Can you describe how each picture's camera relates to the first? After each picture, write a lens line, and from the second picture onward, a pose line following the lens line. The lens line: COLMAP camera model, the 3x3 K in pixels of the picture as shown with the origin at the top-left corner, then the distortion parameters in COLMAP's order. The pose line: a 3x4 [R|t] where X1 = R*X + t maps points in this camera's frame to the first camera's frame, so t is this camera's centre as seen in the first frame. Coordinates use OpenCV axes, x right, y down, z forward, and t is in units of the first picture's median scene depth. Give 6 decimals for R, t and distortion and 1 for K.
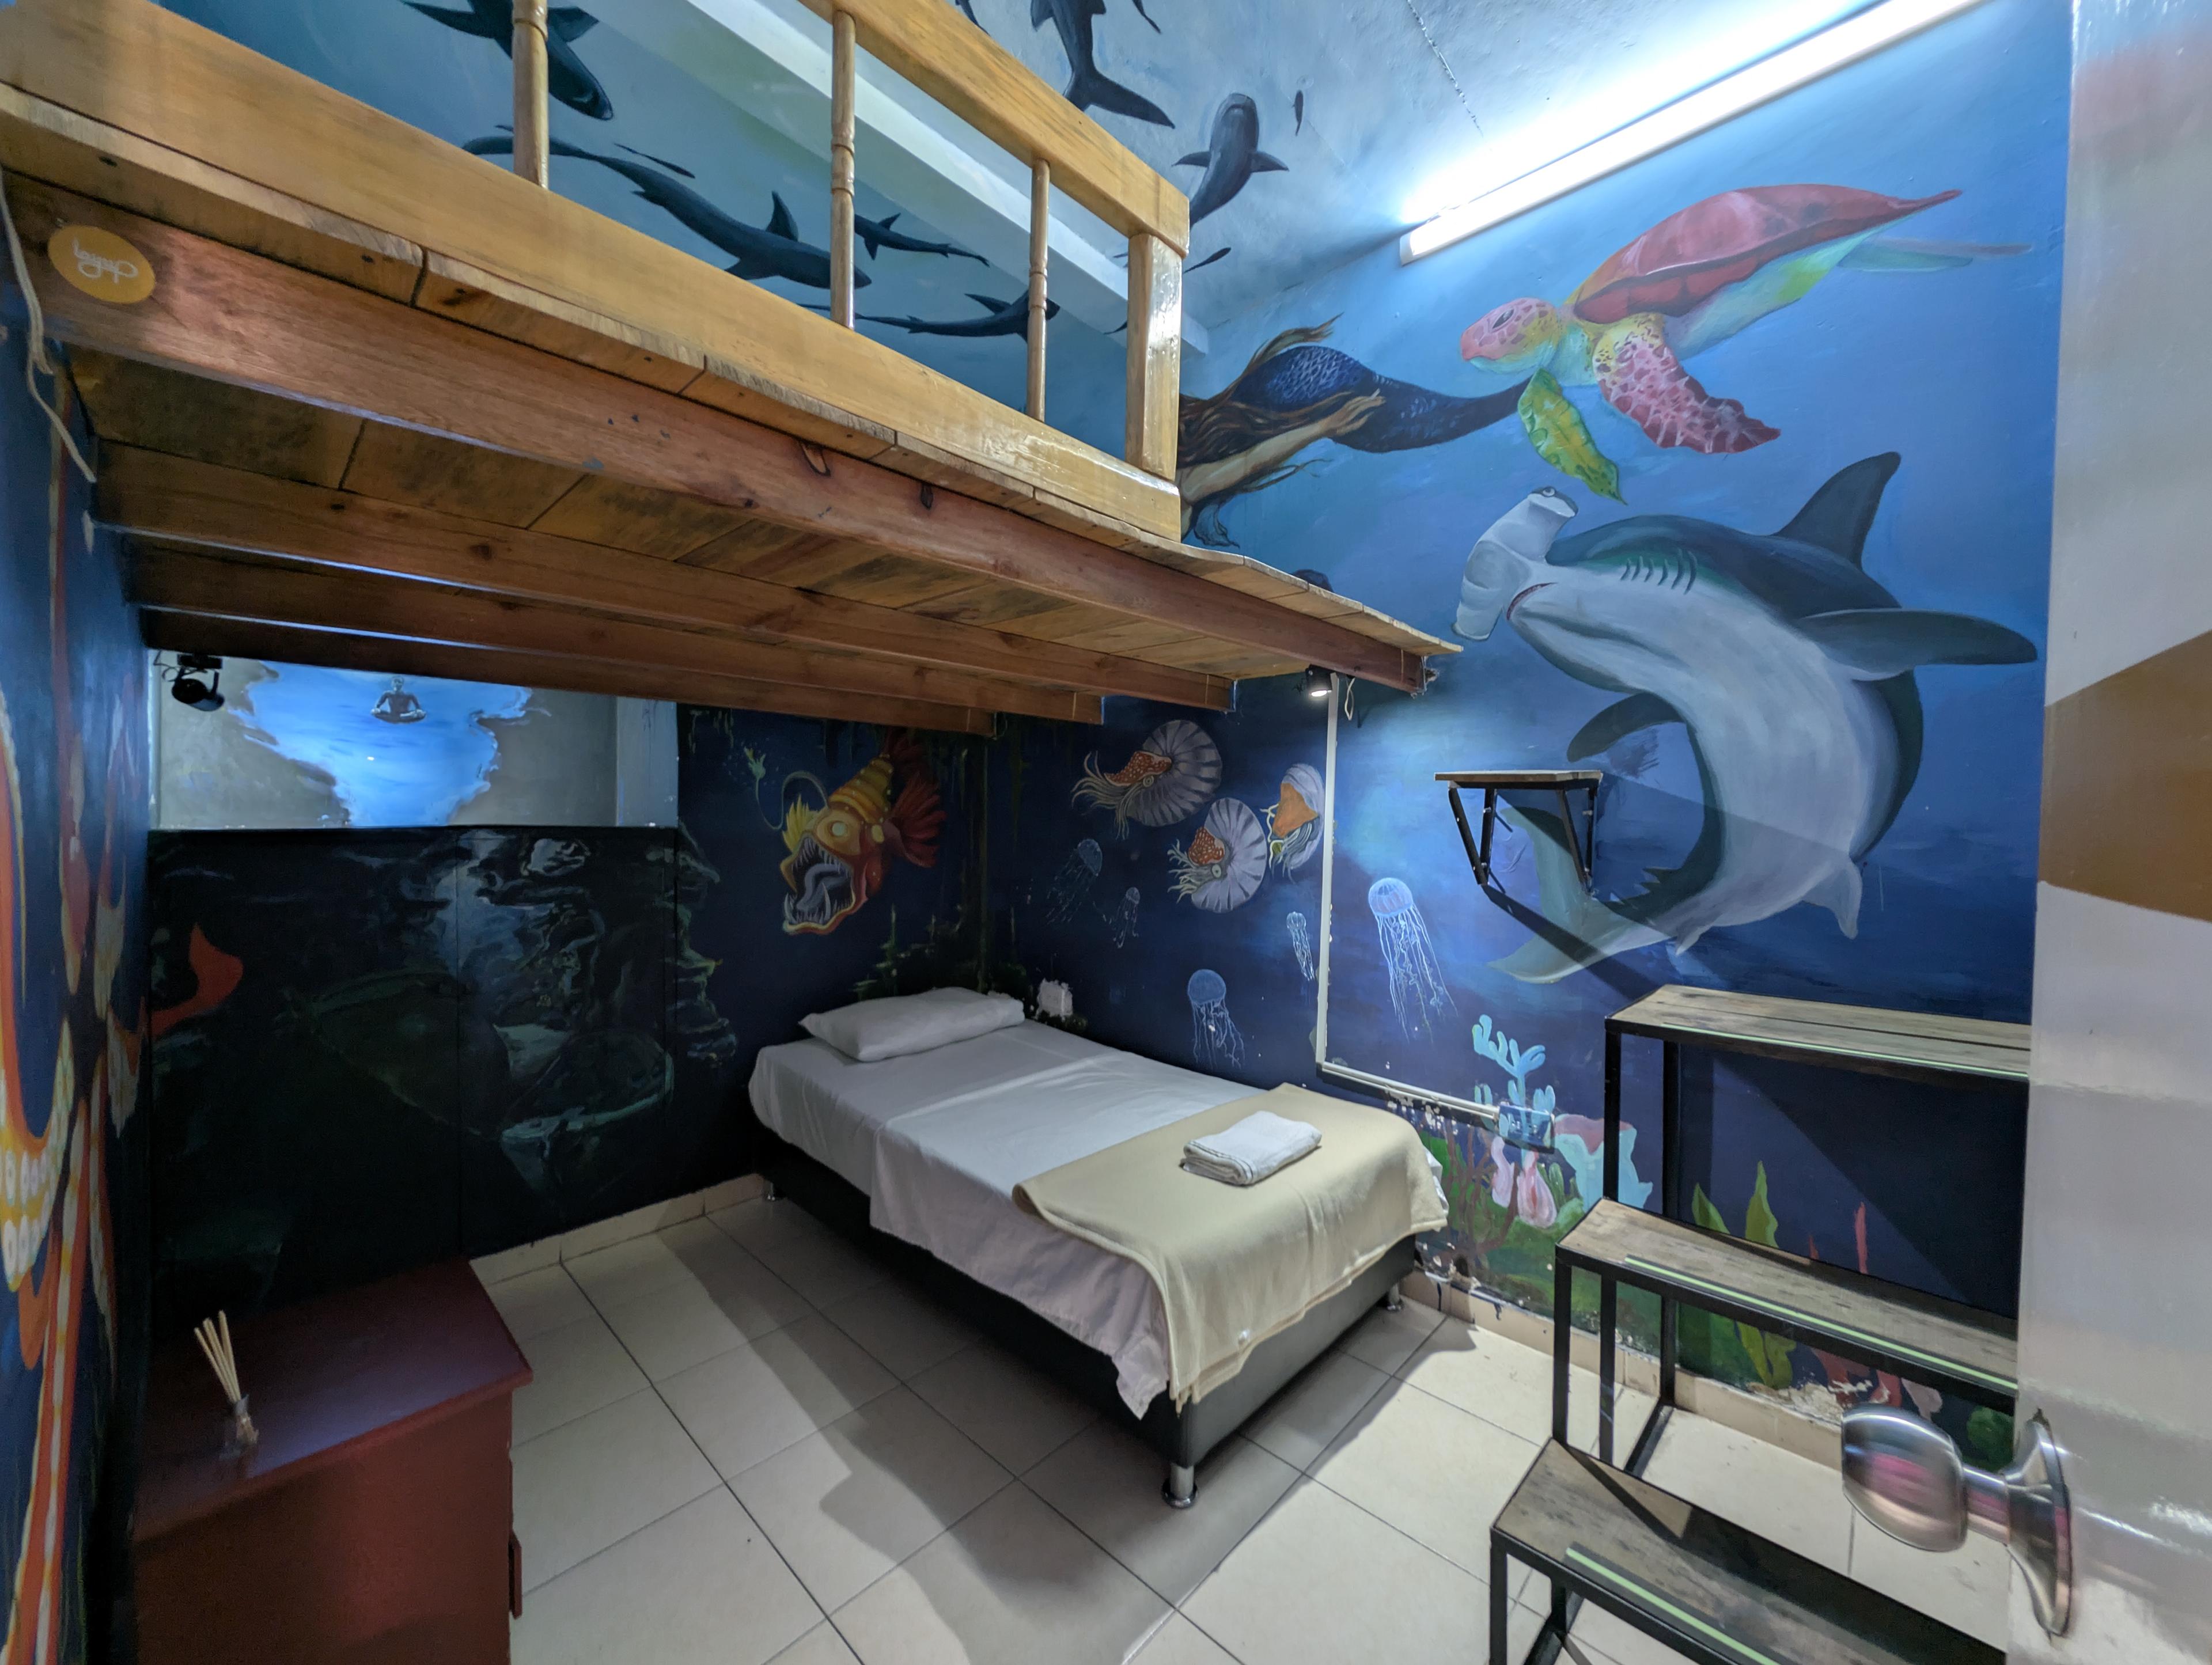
lens RADIAL K [[774.1, 0, 1106.0], [0, 774.1, 832.5], [0, 0, 1]] dist [0.000737, 0.000211]
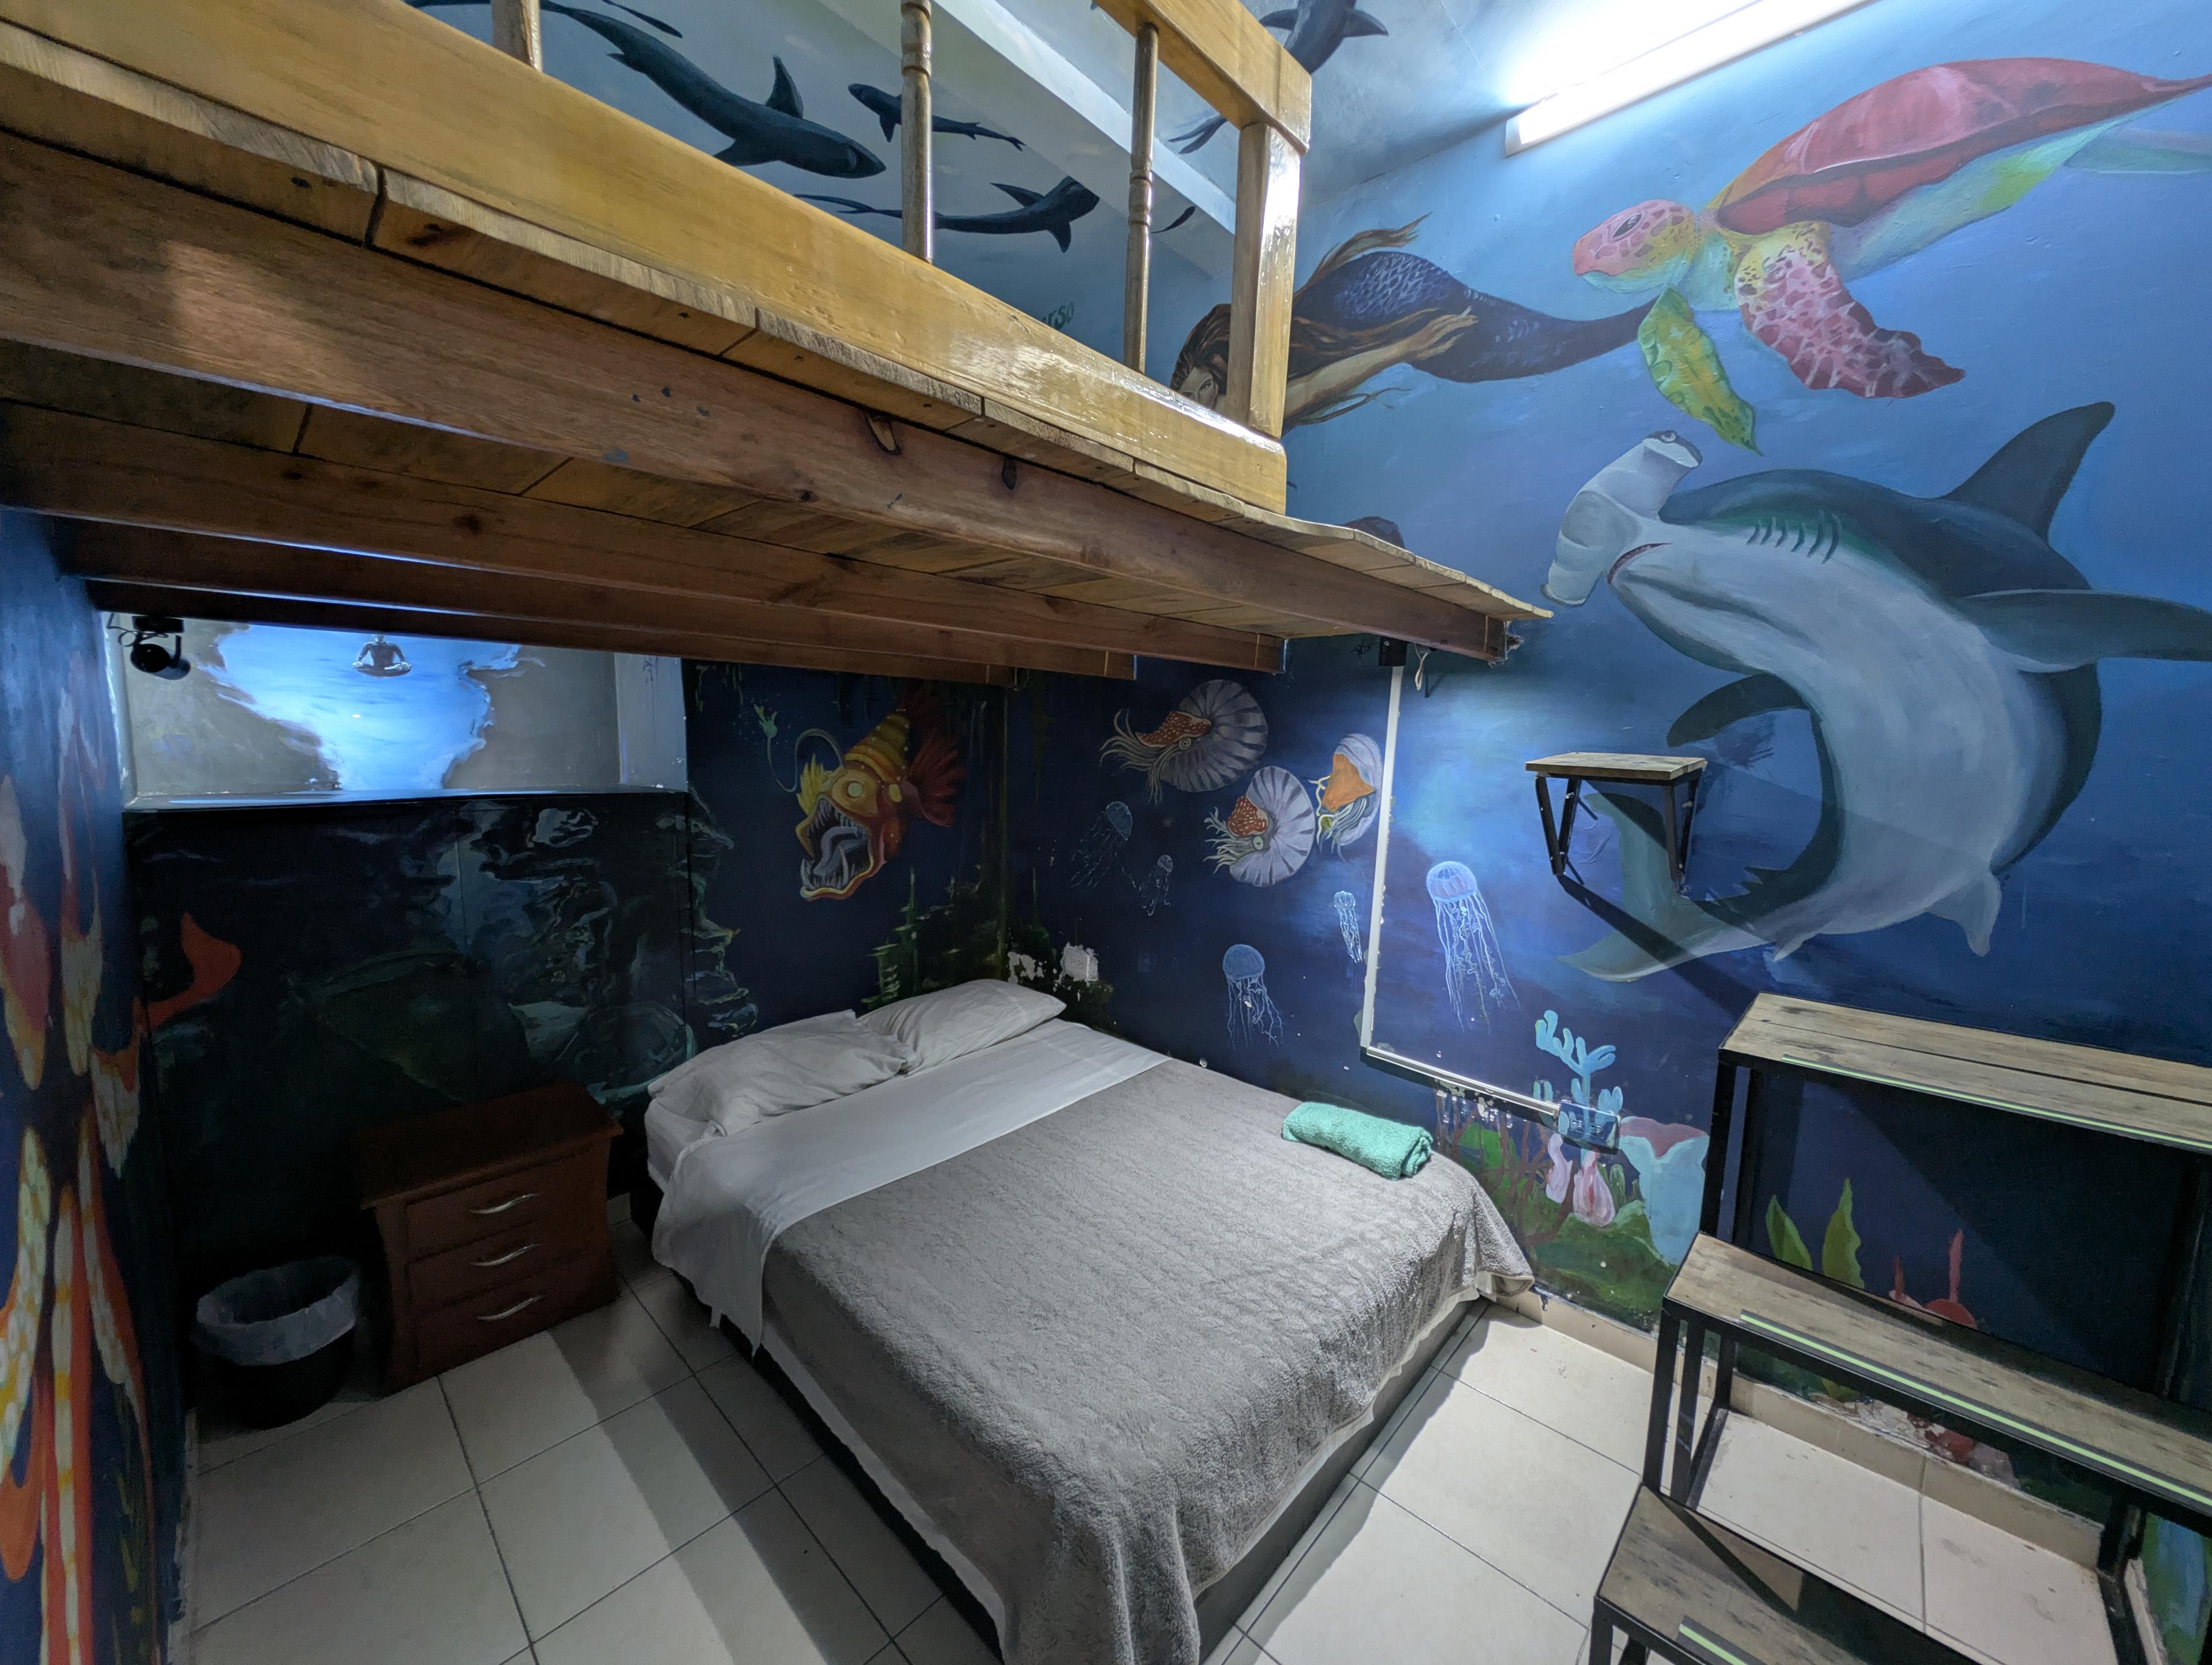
lens RADIAL K [[775.4, 0, 1097.7], [0, 775.4, 832.3], [0, 0, 1]] dist [-0.000215, 0.000689]
pose [[0.999952, 0.009686, -0.001542, -0.073255], [-0.009490, 0.995195, 0.097453, -0.075320], [0.002478, -0.097434, 0.995239, 0.080018]]
